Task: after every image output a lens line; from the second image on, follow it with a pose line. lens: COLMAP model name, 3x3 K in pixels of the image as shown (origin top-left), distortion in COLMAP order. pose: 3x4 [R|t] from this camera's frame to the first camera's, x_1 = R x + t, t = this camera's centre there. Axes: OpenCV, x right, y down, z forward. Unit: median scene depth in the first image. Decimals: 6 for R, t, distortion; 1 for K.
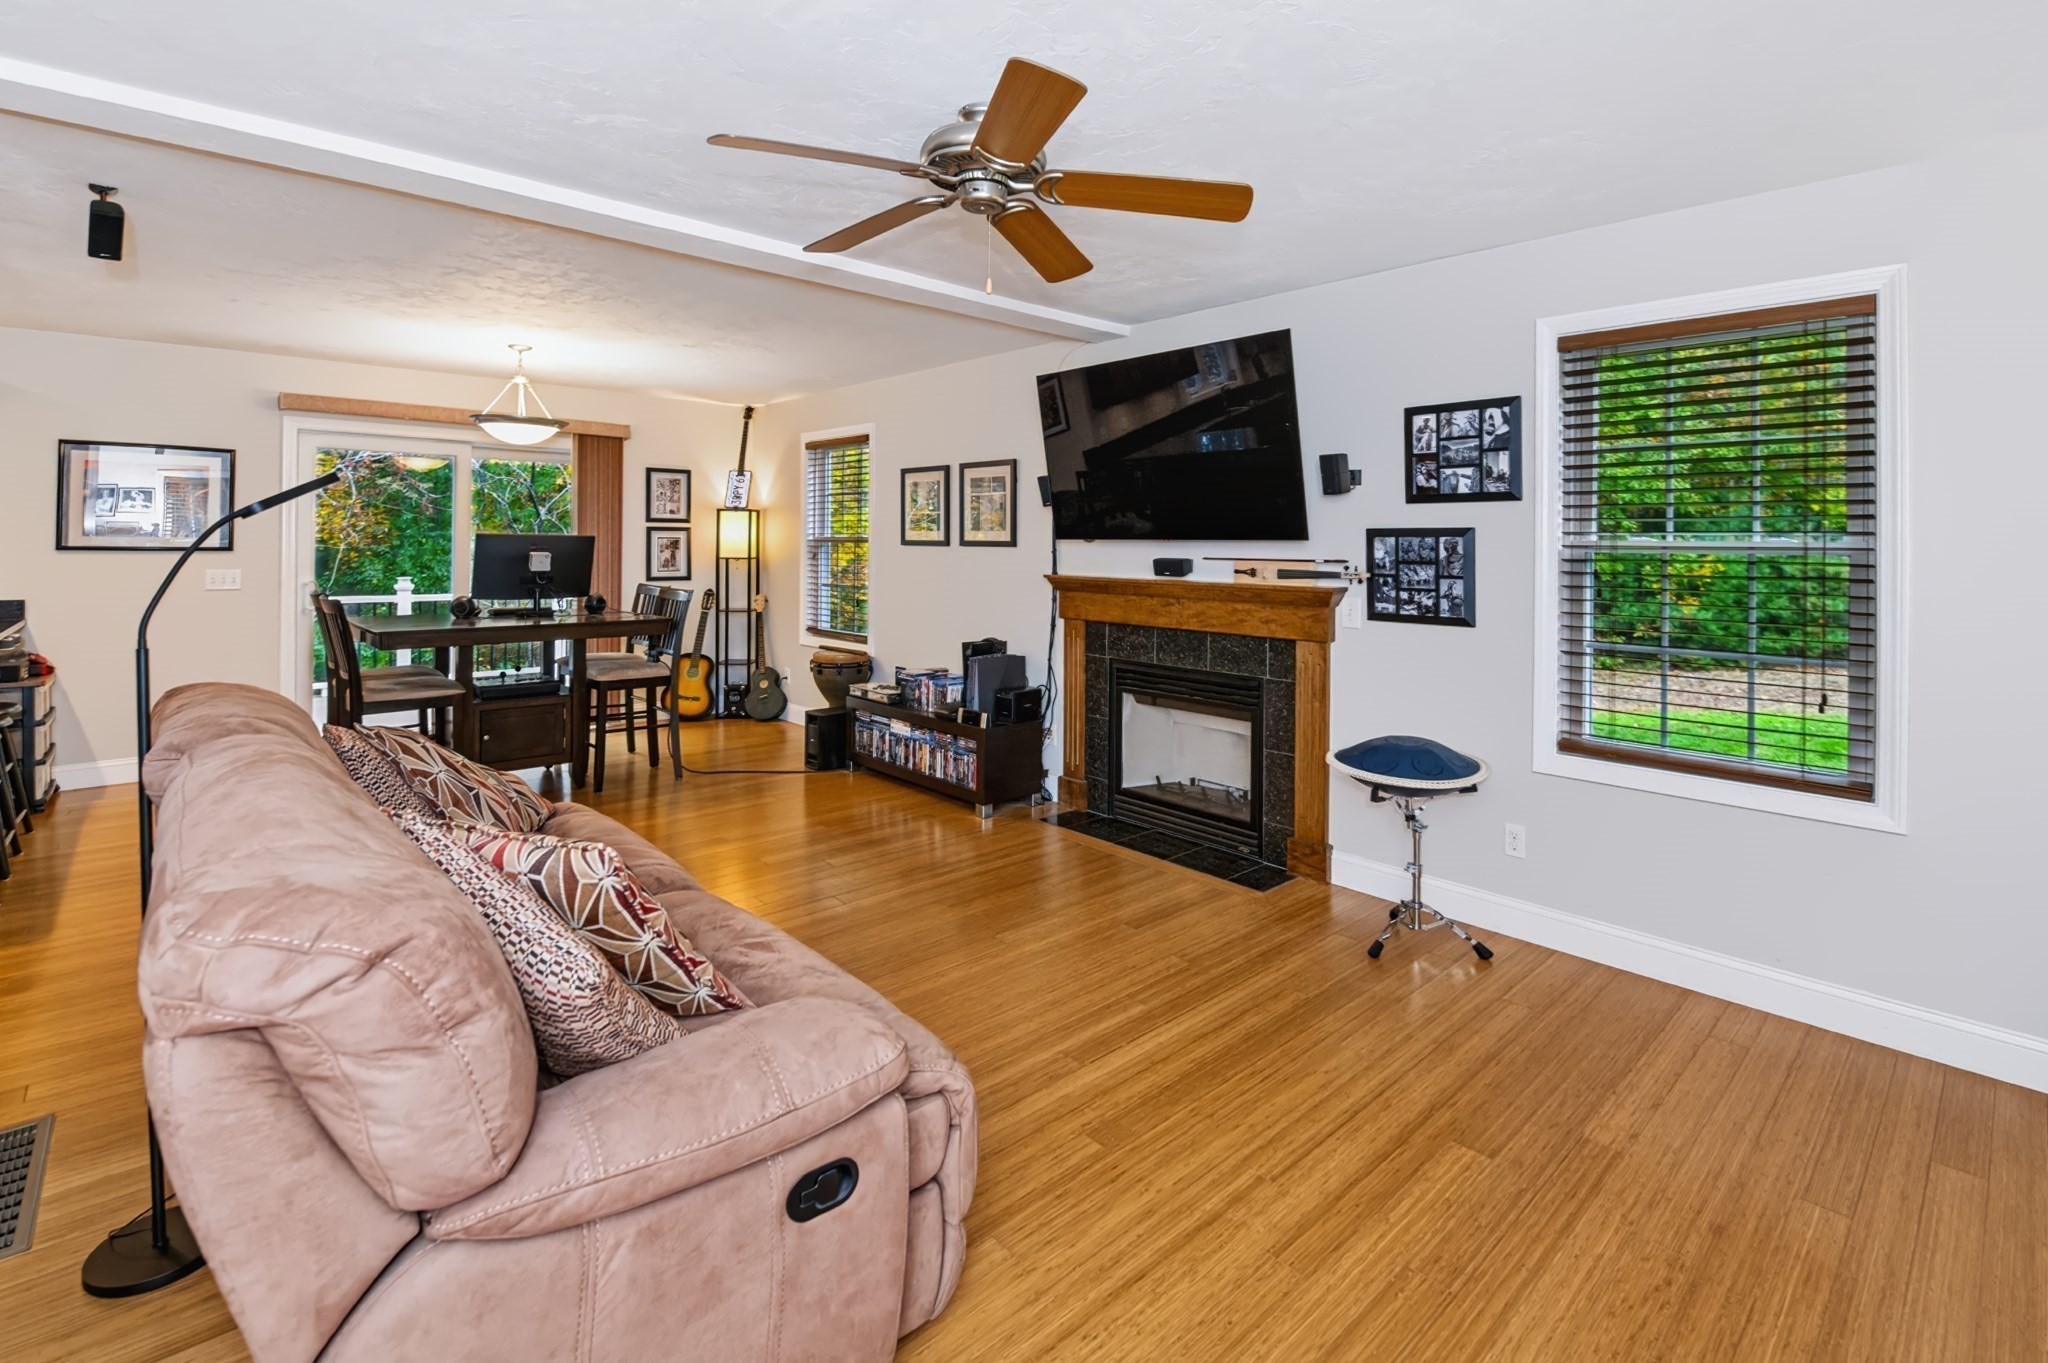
lens RADIAL K [[943.9, 0, 1025.5], [0, 943.9, 538.2], [0, 0, 1]] dist [0.001755, -0.010574]
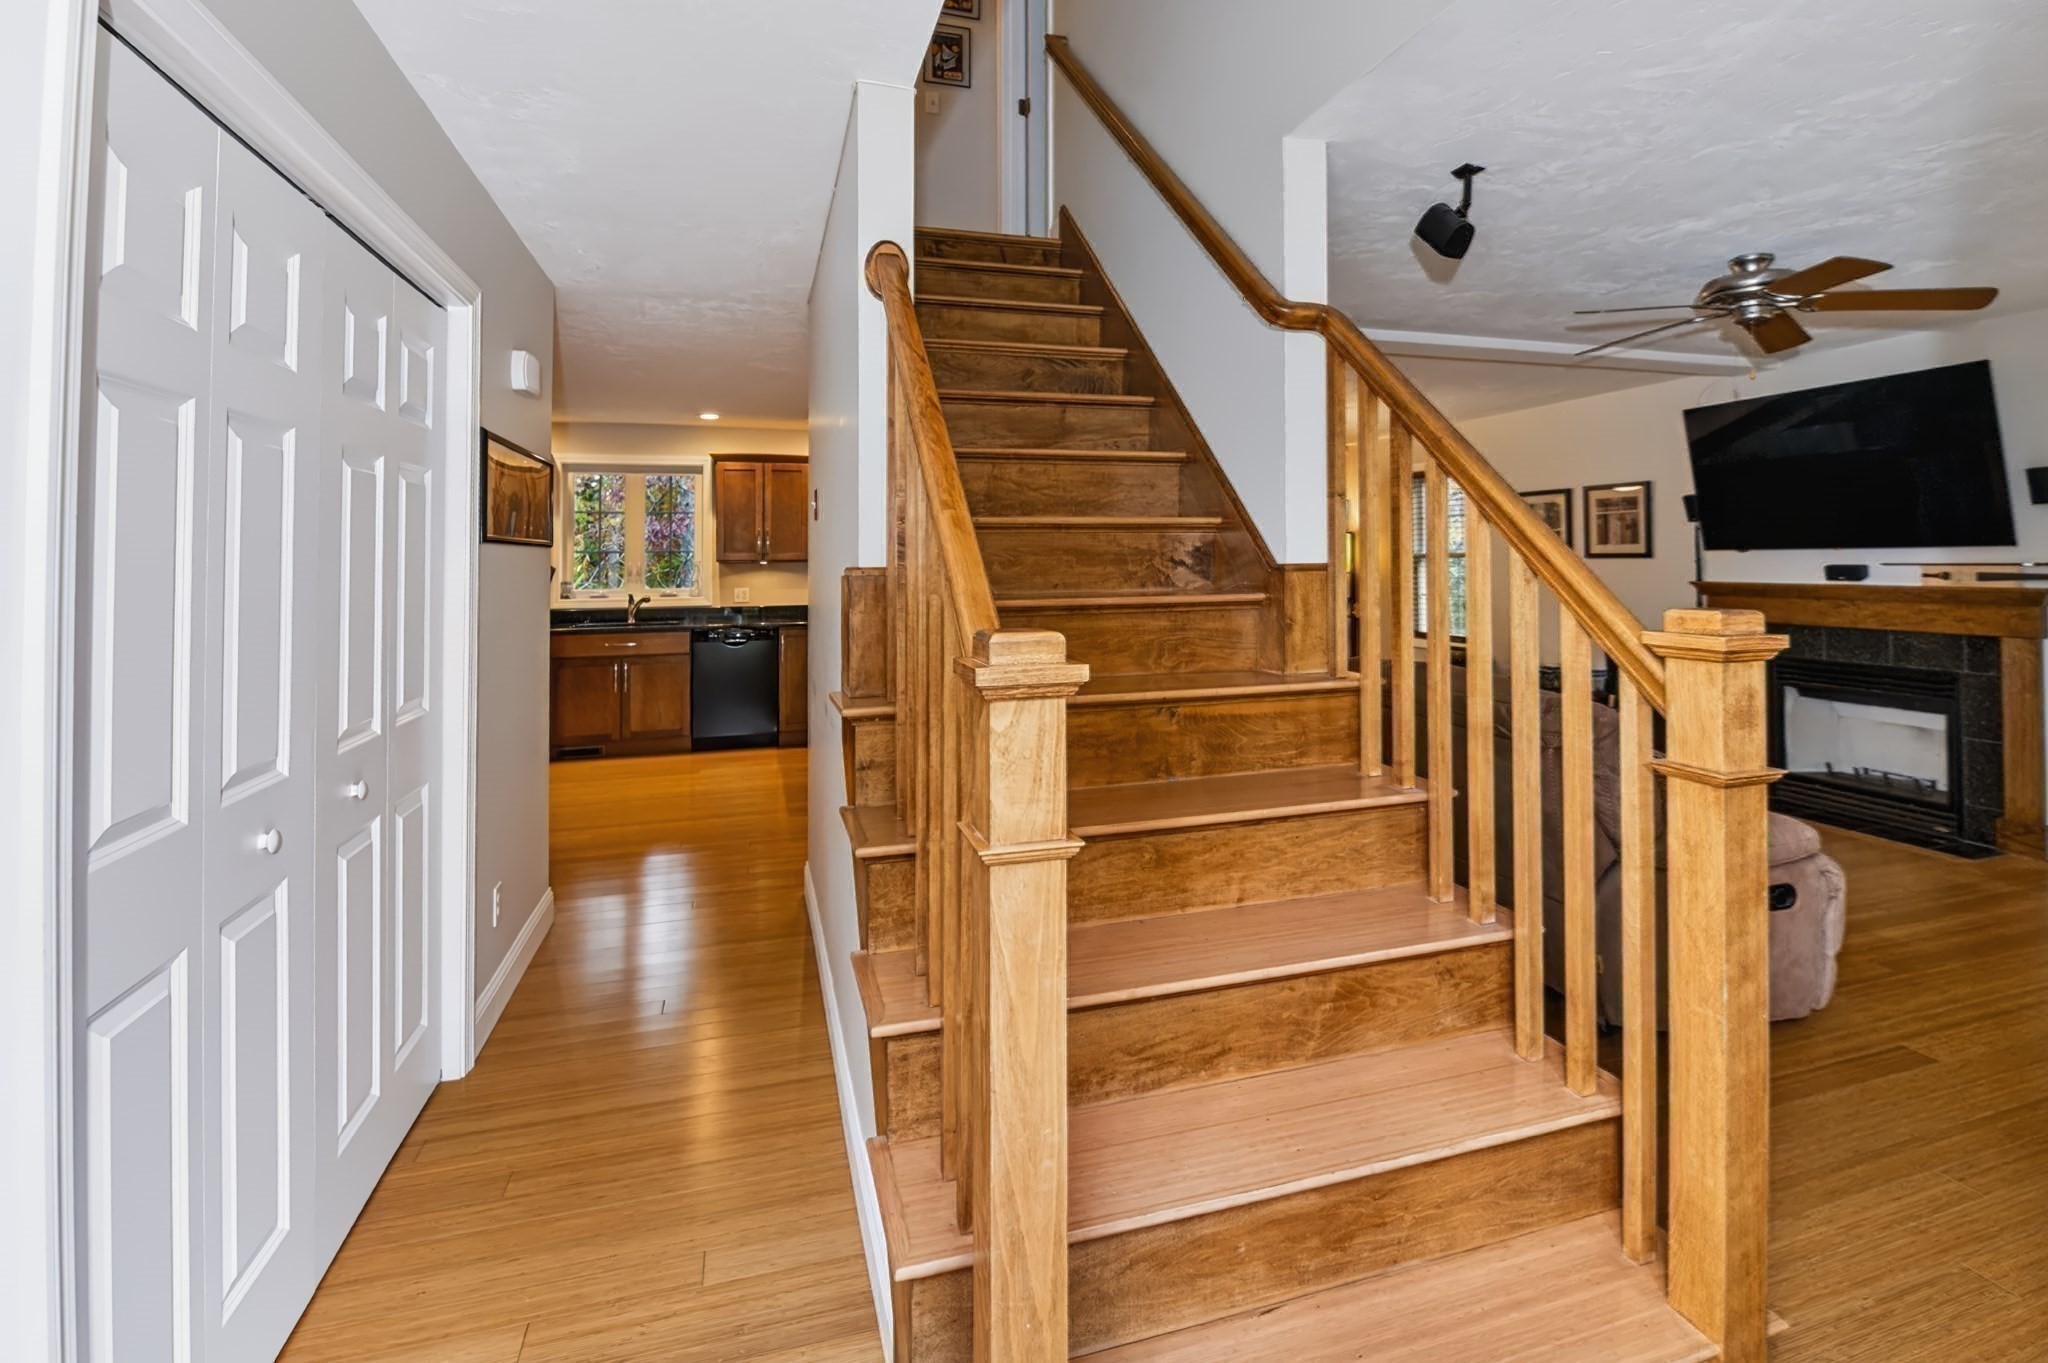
lens RADIAL K [[943.9, 0, 1025.5], [0, 943.9, 538.2], [0, 0, 1]] dist [0.001755, -0.010574]
pose [[0.899912, -0.028370, -0.435149, -0.237402], [0.020257, 0.999524, -0.023273, -0.003831], [0.435602, 0.012129, 0.900058, -0.433858]]
